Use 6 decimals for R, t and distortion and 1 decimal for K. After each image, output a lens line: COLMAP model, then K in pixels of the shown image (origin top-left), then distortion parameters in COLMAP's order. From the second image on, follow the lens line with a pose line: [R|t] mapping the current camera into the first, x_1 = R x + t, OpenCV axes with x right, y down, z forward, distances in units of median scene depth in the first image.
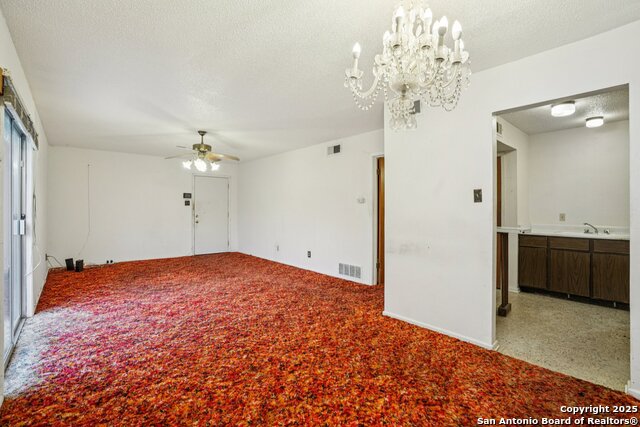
lens RADIAL K [[291.5, 0, 323.1], [0, 291.5, 209.1], [0, 0, 1]] dist [-0.021986, 0.002360]
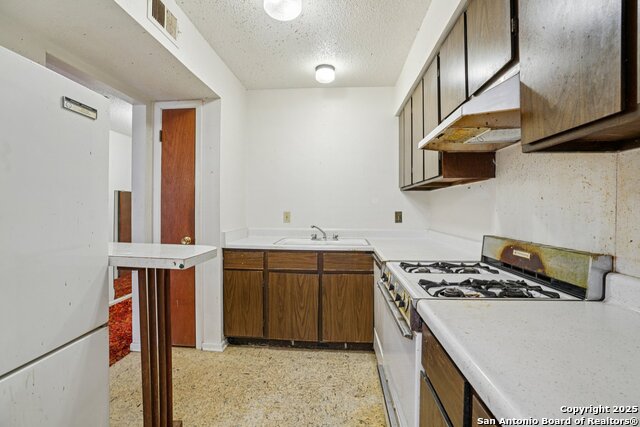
lens RADIAL K [[291.5, 0, 319.0], [0, 291.5, 211.8], [0, 0, 1]] dist [-0.021986, 0.002360]
pose [[0.717687, -0.004099, 0.696353, 0.459907], [-0.006102, 0.999907, 0.012174, 0.007978], [-0.696339, -0.012987, 0.717596, 0.511677]]
